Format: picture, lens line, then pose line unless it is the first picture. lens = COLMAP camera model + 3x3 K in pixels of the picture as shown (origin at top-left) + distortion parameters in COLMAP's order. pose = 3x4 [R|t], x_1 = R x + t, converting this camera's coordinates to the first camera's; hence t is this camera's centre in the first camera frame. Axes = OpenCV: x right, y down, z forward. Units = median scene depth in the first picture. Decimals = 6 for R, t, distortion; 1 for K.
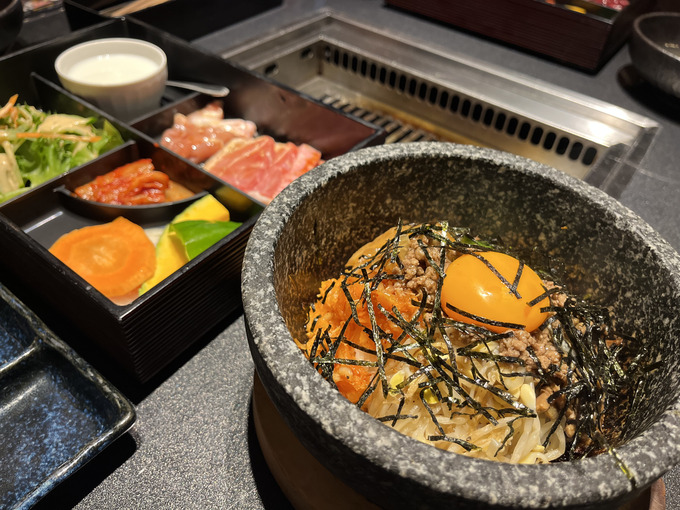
lens RADIAL K [[541.8, 0, 340.0], [0, 541.8, 255.0], [0, 0, 1]] dist [0.081684, -0.125832]
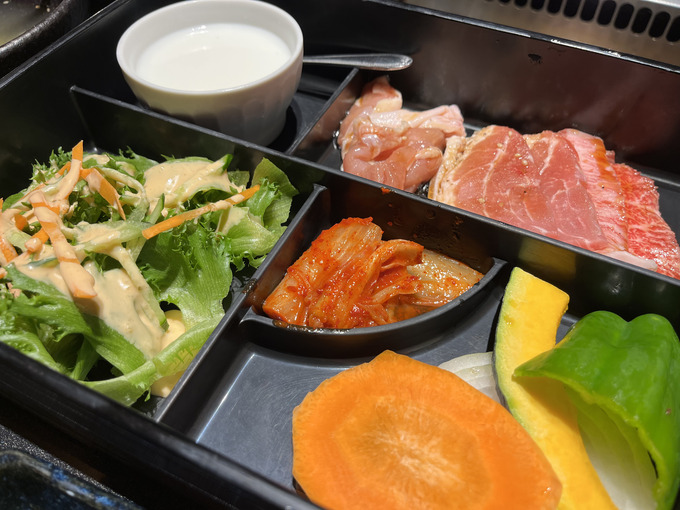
lens RADIAL K [[541.8, 0, 340.0], [0, 541.8, 255.0], [0, 0, 1]] dist [0.081684, -0.125832]
pose [[0.975682, -0.201040, 0.087332, -0.639642], [0.187580, 0.971960, 0.141802, -0.326935], [-0.113391, -0.121972, 0.986035, 0.677122]]
